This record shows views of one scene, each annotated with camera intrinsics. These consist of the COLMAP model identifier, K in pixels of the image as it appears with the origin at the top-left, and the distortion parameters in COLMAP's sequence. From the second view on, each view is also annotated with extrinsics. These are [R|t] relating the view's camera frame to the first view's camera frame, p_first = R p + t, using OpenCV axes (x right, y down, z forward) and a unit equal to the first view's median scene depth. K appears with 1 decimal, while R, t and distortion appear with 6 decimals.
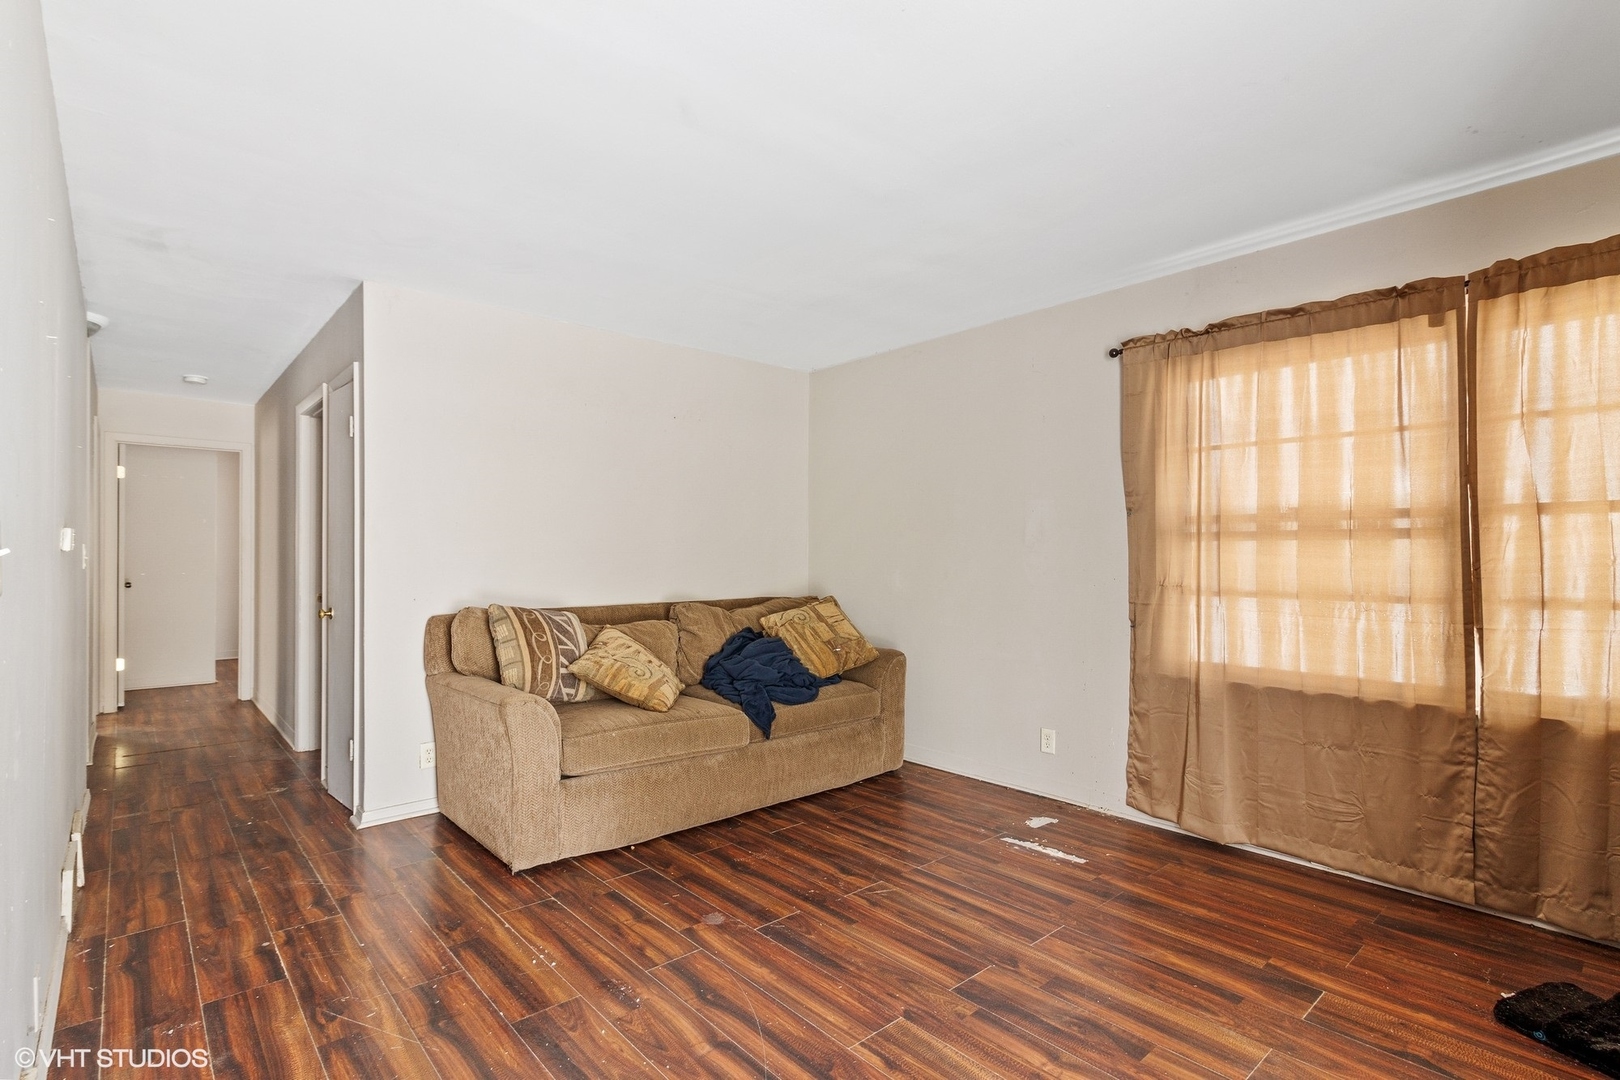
lens RADIAL K [[766.6, 0, 808.3], [0, 766.6, 548.1], [0, 0, 1]] dist [0.005304, -0.000308]
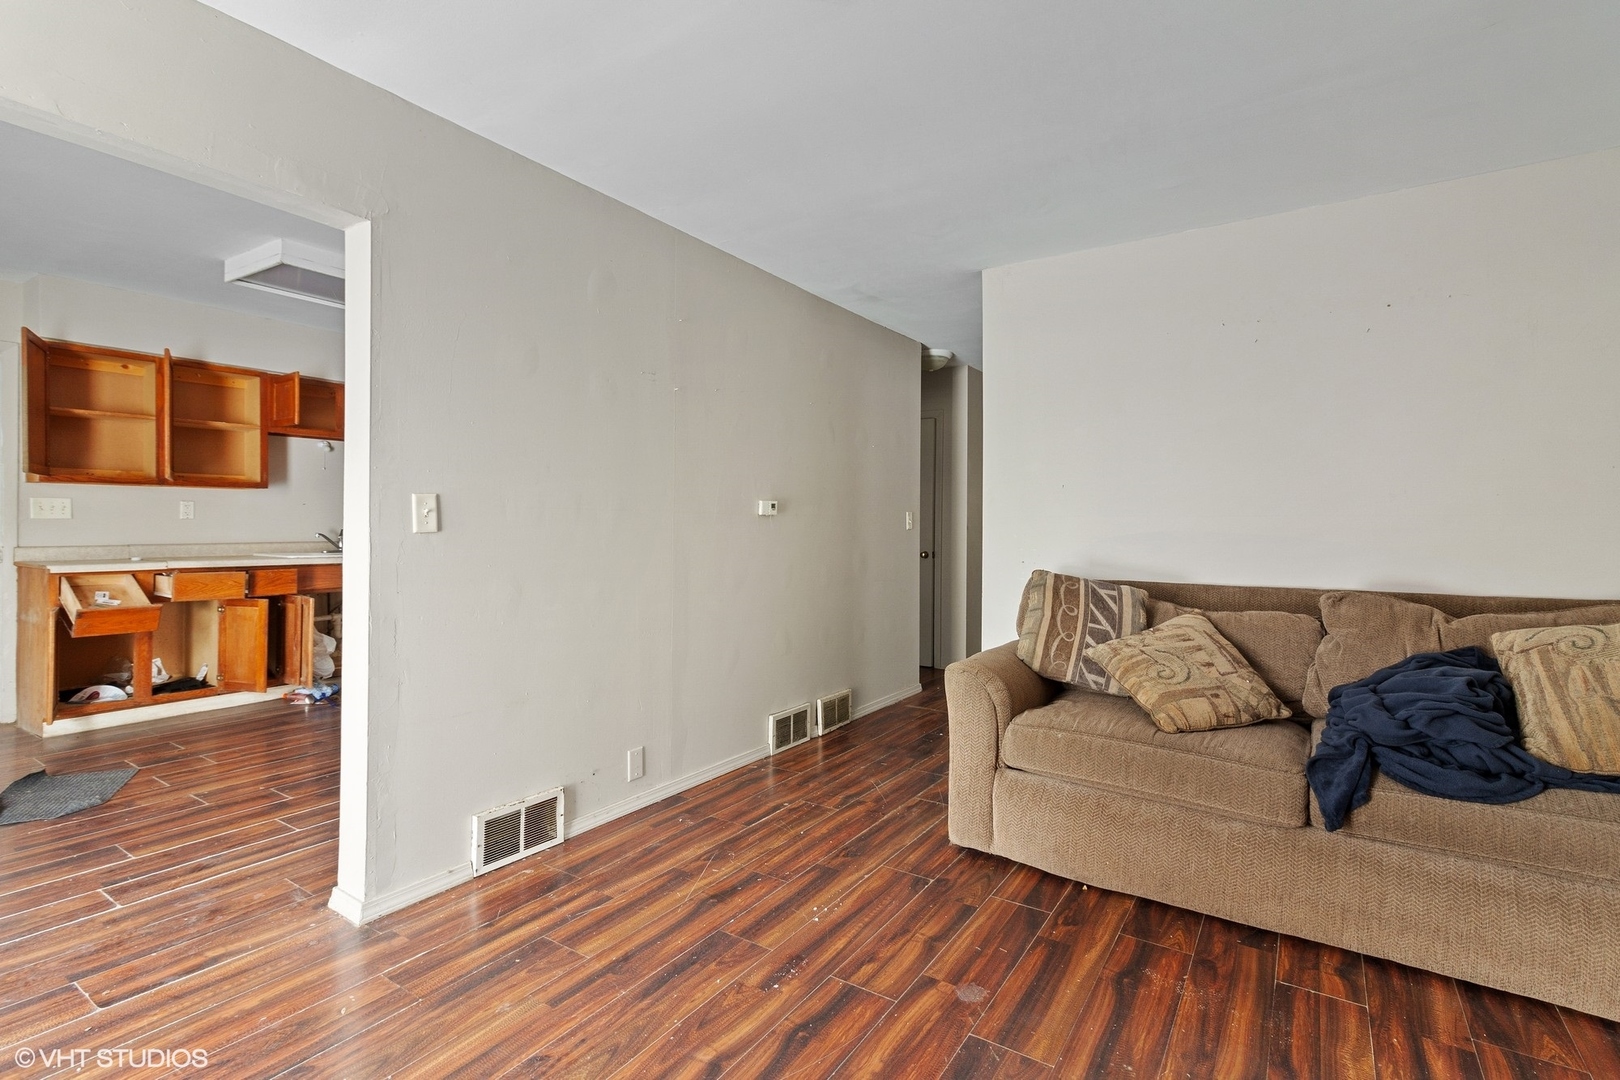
lens RADIAL K [[766.6, 0, 827.1], [0, 766.6, 513.4], [0, 0, 1]] dist [0.005304, -0.000308]
pose [[0.271227, -0.011725, -0.962444, 0.495016], [-0.001409, 0.999920, -0.012578, 0.018242], [0.962514, 0.004768, 0.271189, 0.568649]]
